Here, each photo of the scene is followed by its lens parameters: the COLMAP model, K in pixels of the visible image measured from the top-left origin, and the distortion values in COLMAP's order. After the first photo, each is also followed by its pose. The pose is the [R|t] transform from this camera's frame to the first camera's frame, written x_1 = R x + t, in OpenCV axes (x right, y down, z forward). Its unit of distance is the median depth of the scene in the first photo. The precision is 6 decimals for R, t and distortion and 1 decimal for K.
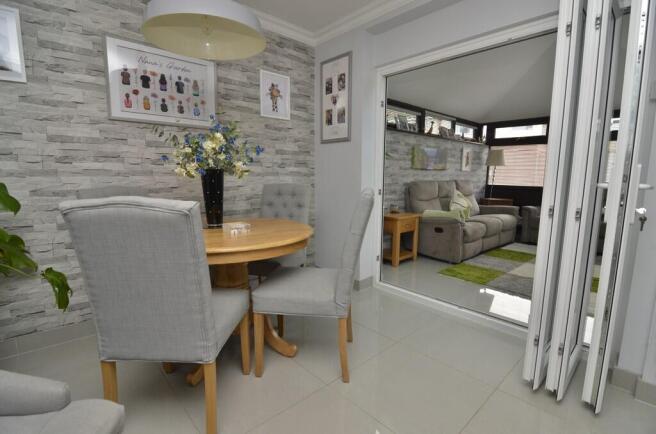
lens RADIAL K [[314.1, 0, 328.0], [0, 314.1, 217.0], [0, 0, 1]] dist [-0.014261, -0.000379]
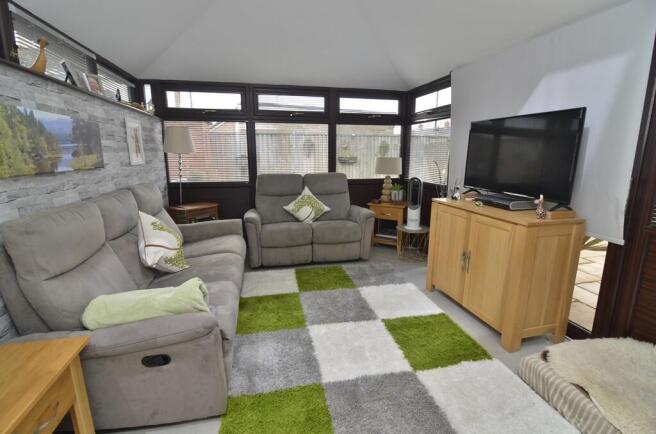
lens RADIAL K [[314.1, 0, 328.0], [0, 314.1, 217.0], [0, 0, 1]] dist [-0.014261, -0.000379]
pose [[0.479515, -0.185089, 0.857792, 0.229490], [0.123643, 0.982002, 0.142772, -0.173503], [-0.868780, 0.037598, 0.493770, 0.843897]]
